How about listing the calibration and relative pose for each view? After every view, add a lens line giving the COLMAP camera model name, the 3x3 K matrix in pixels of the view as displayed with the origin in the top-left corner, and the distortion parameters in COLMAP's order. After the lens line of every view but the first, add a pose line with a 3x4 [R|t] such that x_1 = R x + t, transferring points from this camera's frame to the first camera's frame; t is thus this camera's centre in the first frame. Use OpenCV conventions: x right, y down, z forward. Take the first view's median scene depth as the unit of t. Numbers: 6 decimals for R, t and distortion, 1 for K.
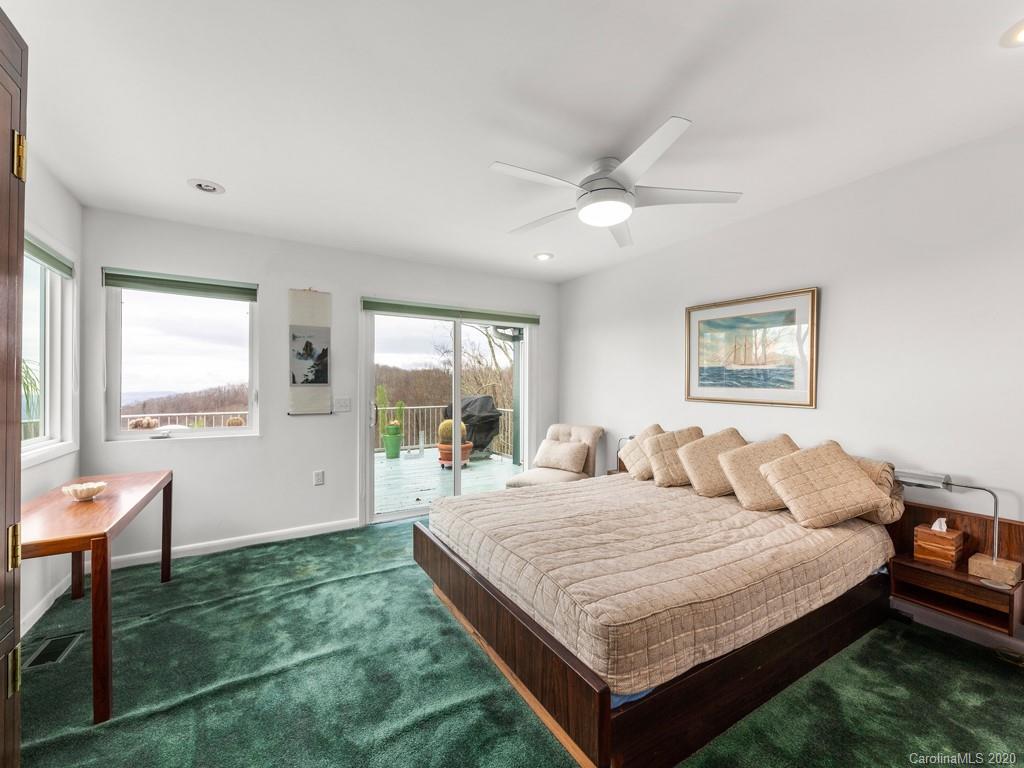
lens RADIAL K [[412.5, 0, 509.3], [0, 412.5, 386.0], [0, 0, 1]] dist [-0.000387, 0.000044]
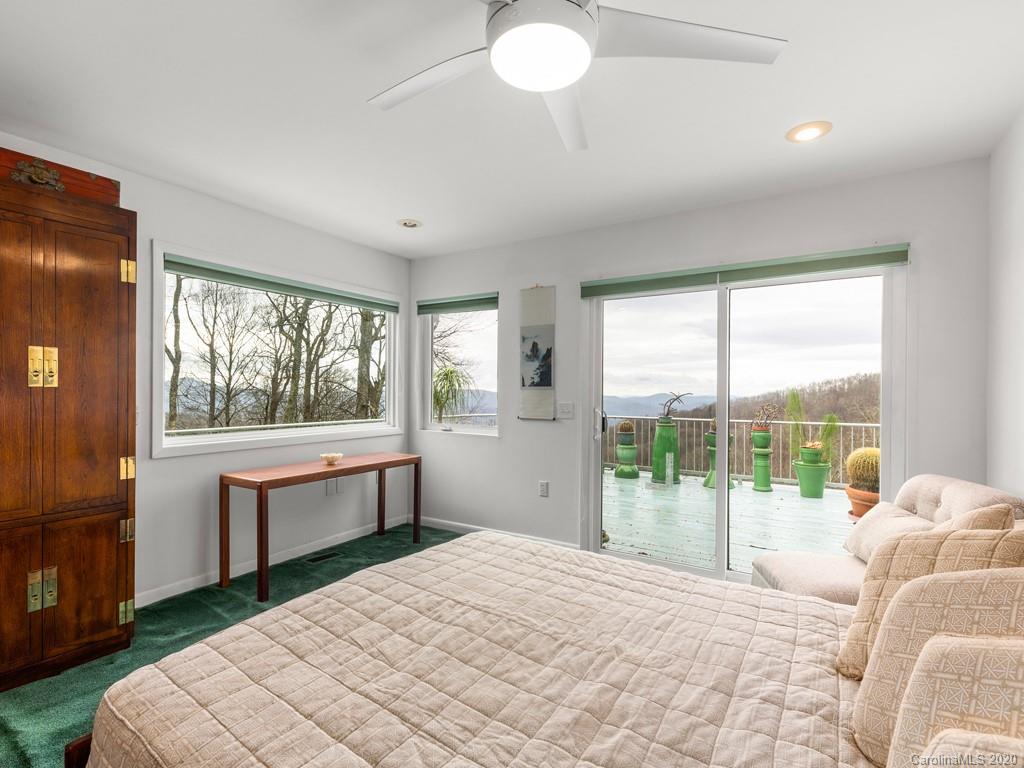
lens RADIAL K [[497.0, 0, 508.2], [0, 497.0, 389.6], [0, 0, 1]] dist [0.007068, 0.000334]
pose [[0.445805, 0.002904, -0.895126, 0.499600], [-0.004273, 0.999990, 0.001116, 0.000116], [0.895120, 0.003327, 0.445813, 0.433666]]
